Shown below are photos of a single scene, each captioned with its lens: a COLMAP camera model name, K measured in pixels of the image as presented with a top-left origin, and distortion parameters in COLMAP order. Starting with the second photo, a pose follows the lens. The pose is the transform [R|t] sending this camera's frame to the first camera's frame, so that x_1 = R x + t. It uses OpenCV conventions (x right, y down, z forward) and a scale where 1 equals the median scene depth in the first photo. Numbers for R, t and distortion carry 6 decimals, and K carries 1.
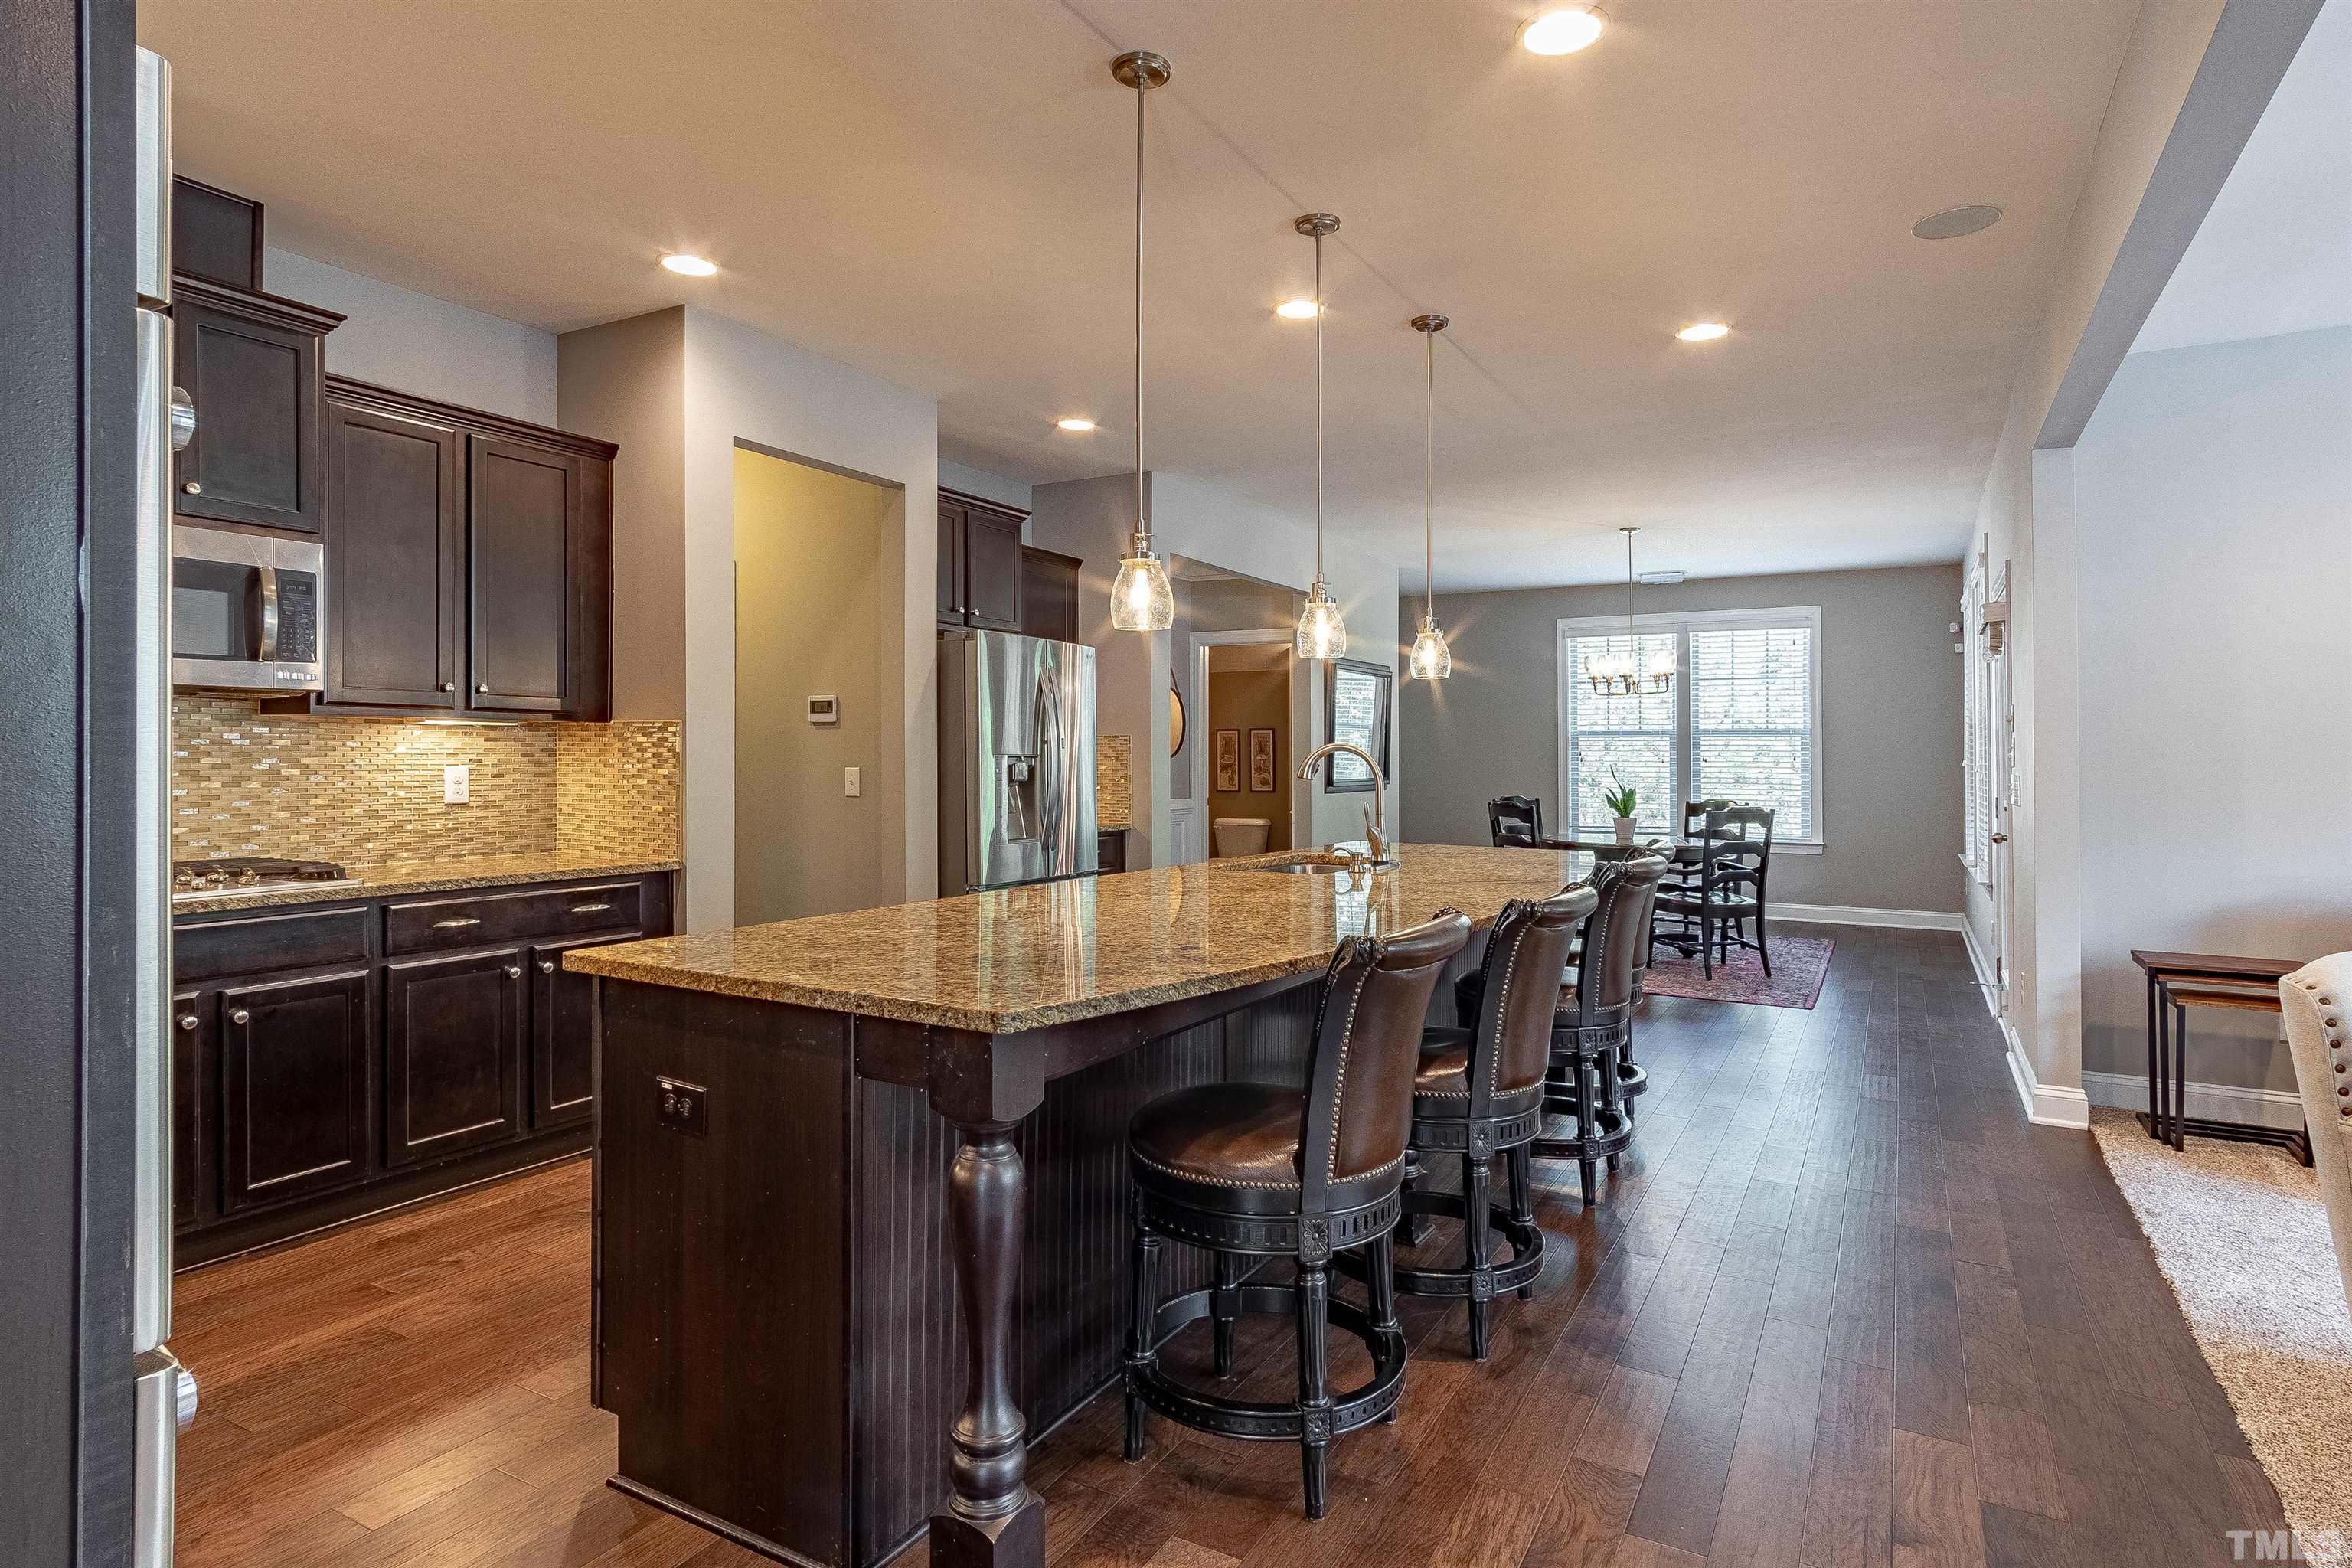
lens RADIAL K [[1247.4, 0, 1193.8], [0, 1247.4, 761.7], [0, 0, 1]] dist [-0.008161, 0.008836]
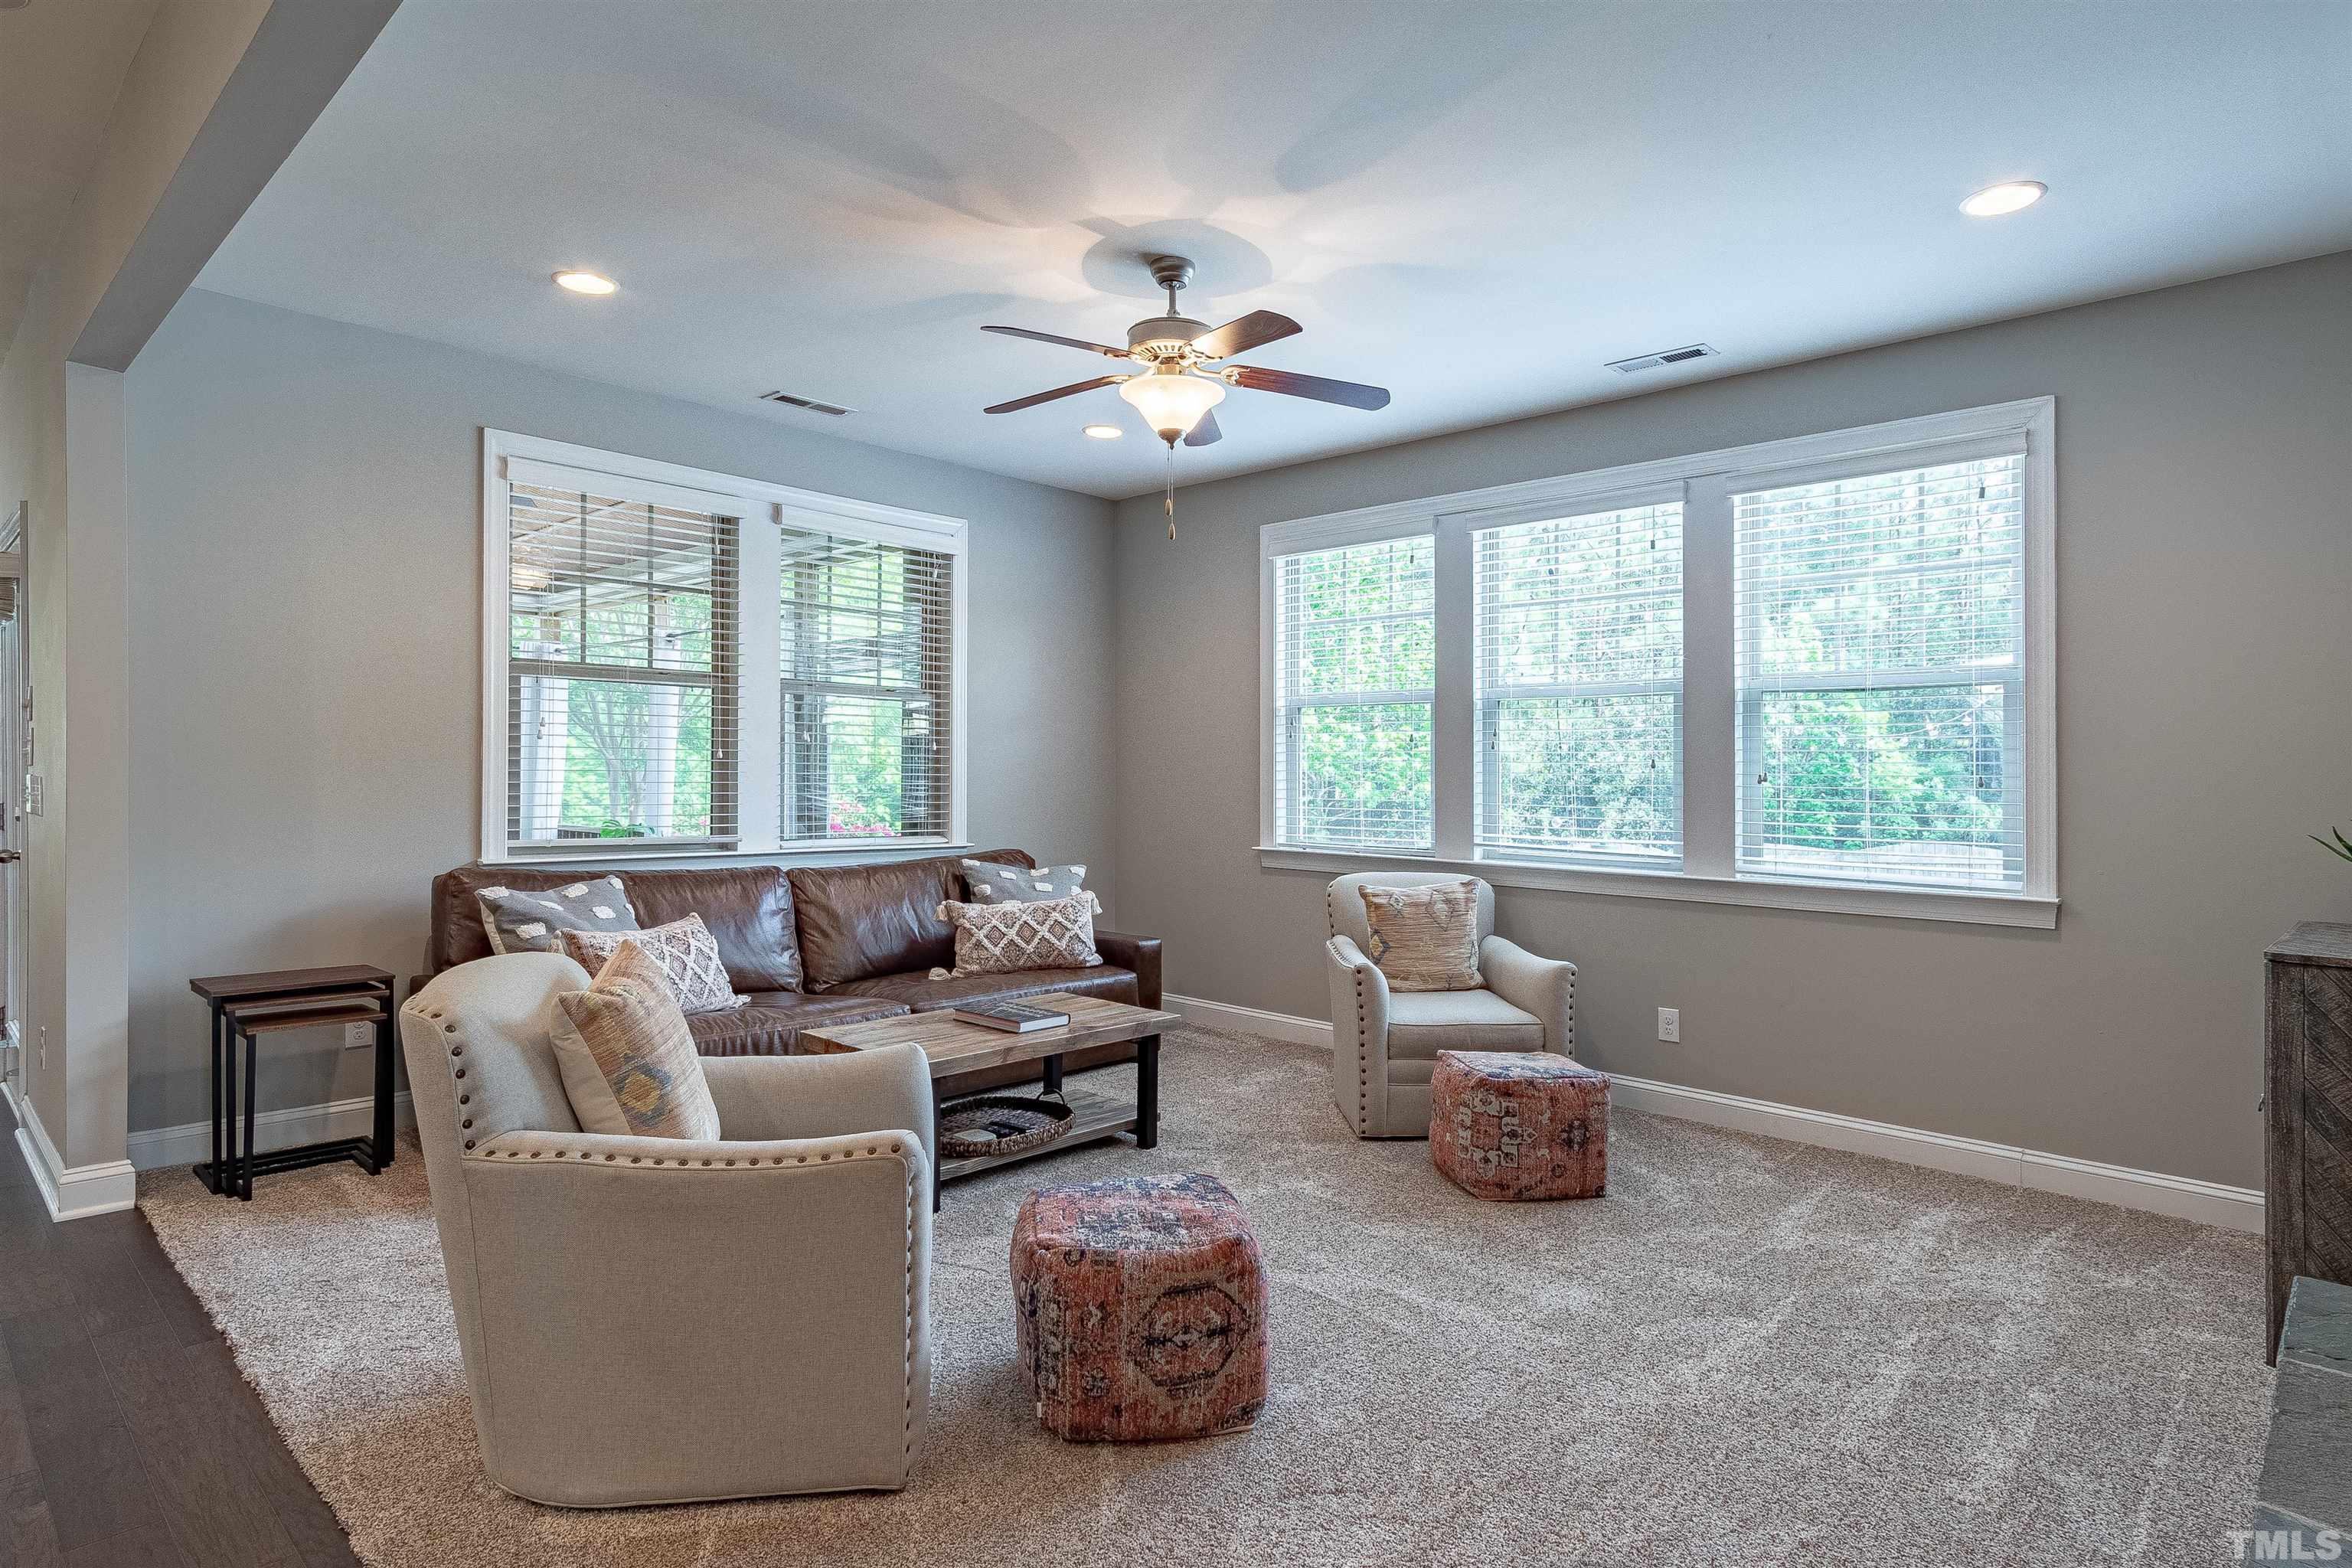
lens RADIAL K [[1247.4, 0, 1193.8], [0, 1247.4, 761.7], [0, 0, 1]] dist [-0.008161, 0.008836]
pose [[0.228069, 0.004428, 0.973635, 0.080679], [-0.006489, 0.999974, -0.003027, -0.000569], [-0.973623, -0.005627, 0.228091, 0.143494]]
